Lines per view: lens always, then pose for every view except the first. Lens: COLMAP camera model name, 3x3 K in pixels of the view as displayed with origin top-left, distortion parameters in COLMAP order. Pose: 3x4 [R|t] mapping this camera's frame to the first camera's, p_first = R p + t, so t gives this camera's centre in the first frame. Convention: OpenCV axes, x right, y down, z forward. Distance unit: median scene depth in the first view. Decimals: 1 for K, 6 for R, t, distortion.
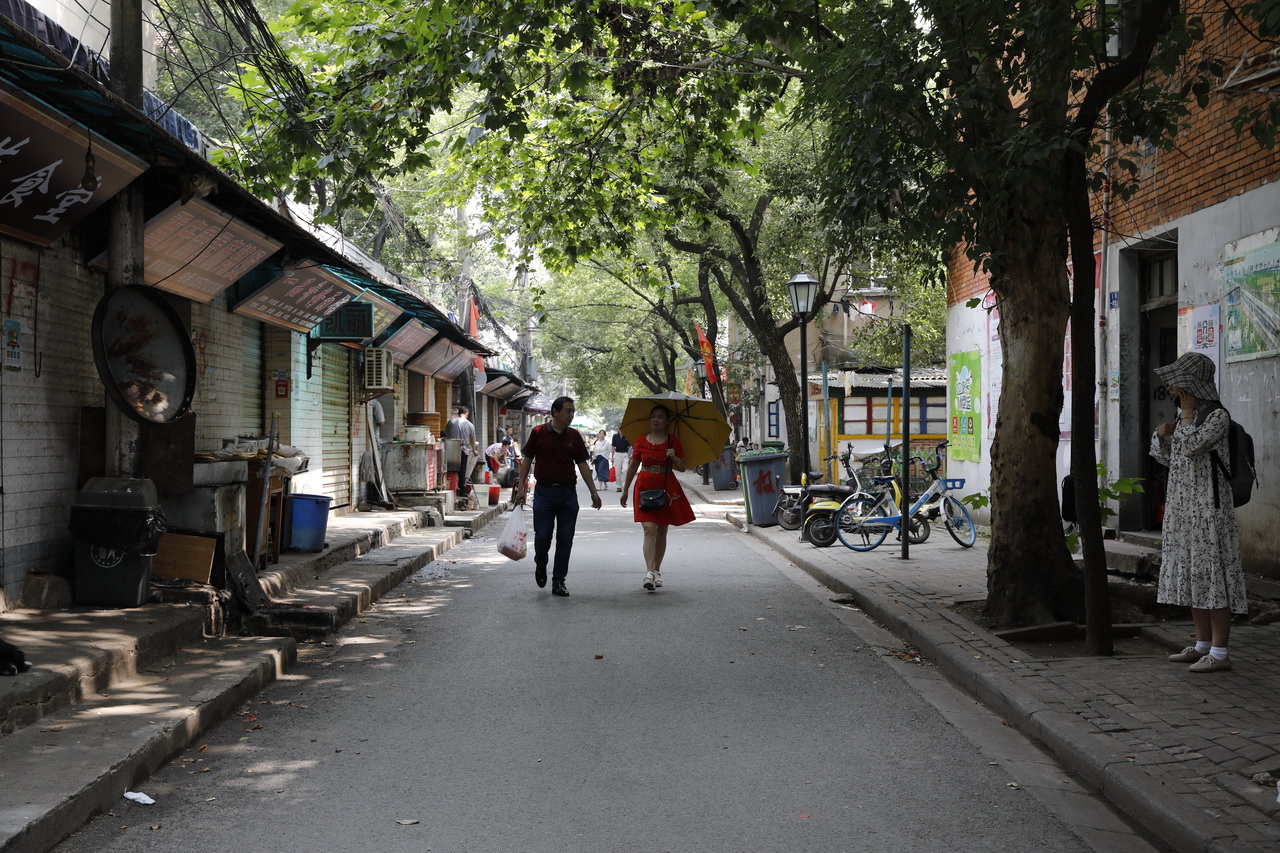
lens RADIAL K [[1480.9, 0, 653.4], [0, 1480.9, 397.0], [0, 0, 1]] dist [0.142605, 0.000000]
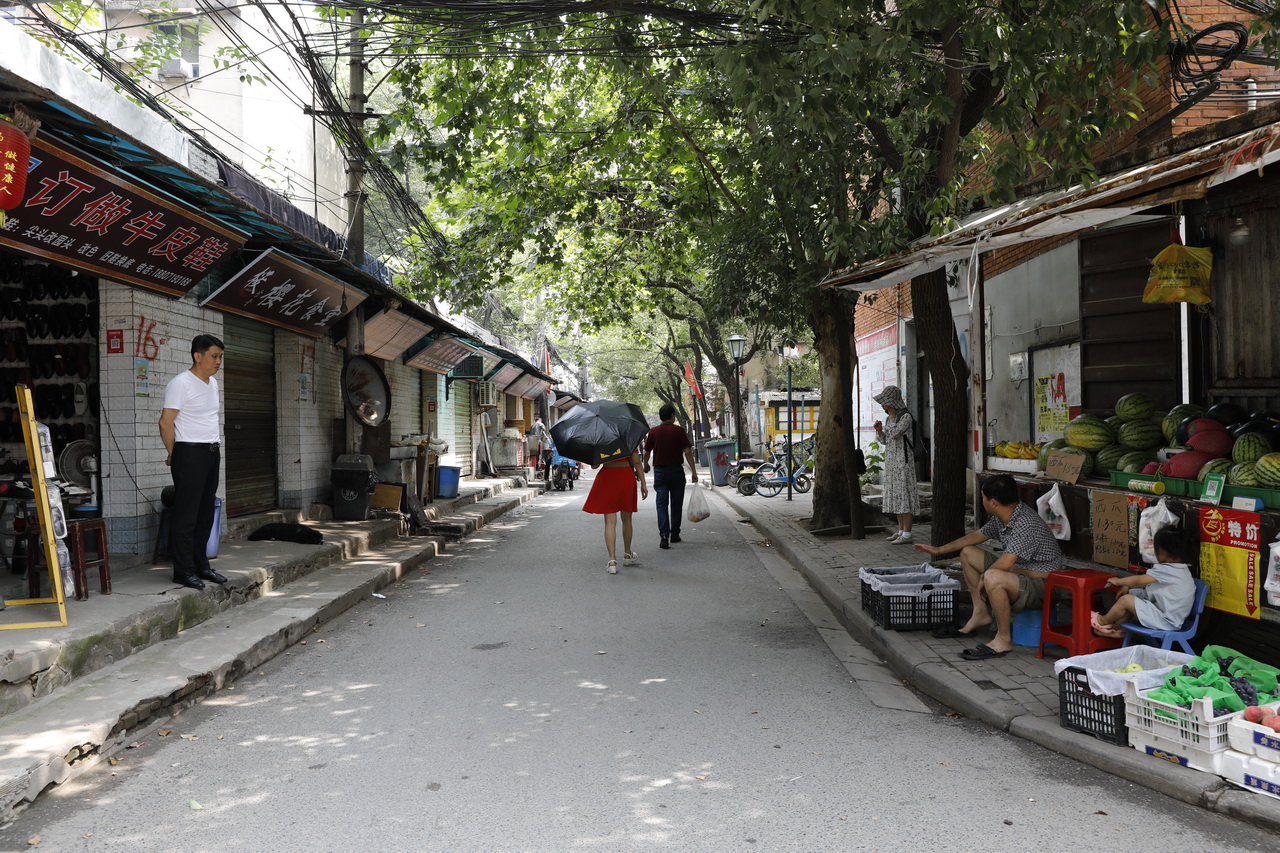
lens RADIAL K [[1023.8, 0, 644.9], [0, 1023.8, 425.1], [0, 0, 1]] dist [-0.019384, 0.005775]
pose [[0.999345, -0.011593, -0.034278, 0.040693], [0.012191, 0.999776, 0.017284, -0.001777], [0.034070, -0.017690, 0.999263, -0.188063]]
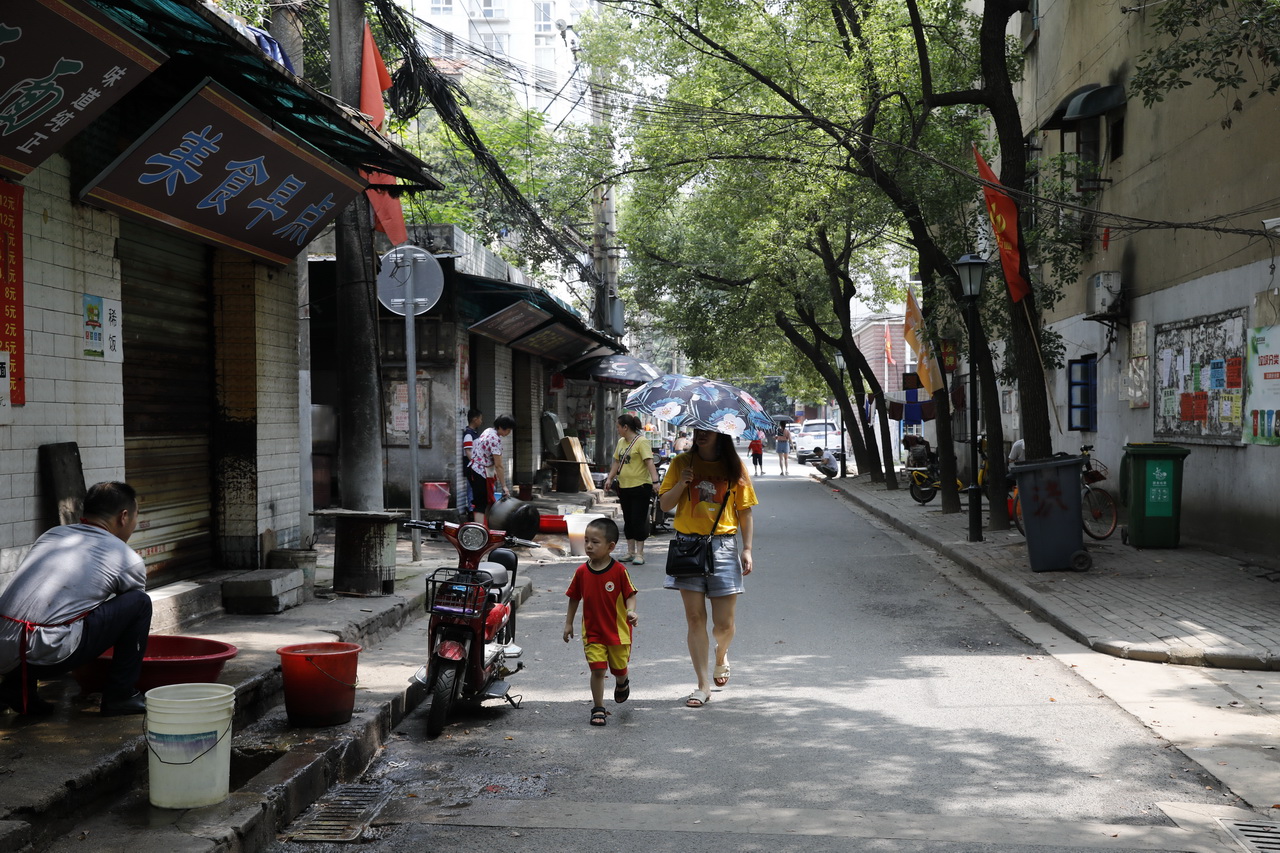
lens RADIAL K [[1337.8, 0, 637.2], [0, 1337.8, 433.1], [0, 0, 1]] dist [-0.188274, 0.000000]
pose [[0.995685, 0.001282, -0.092794, -0.064099], [0.002065, 0.999351, 0.035965, 0.029084], [0.092780, -0.036001, 0.995036, 1.348678]]
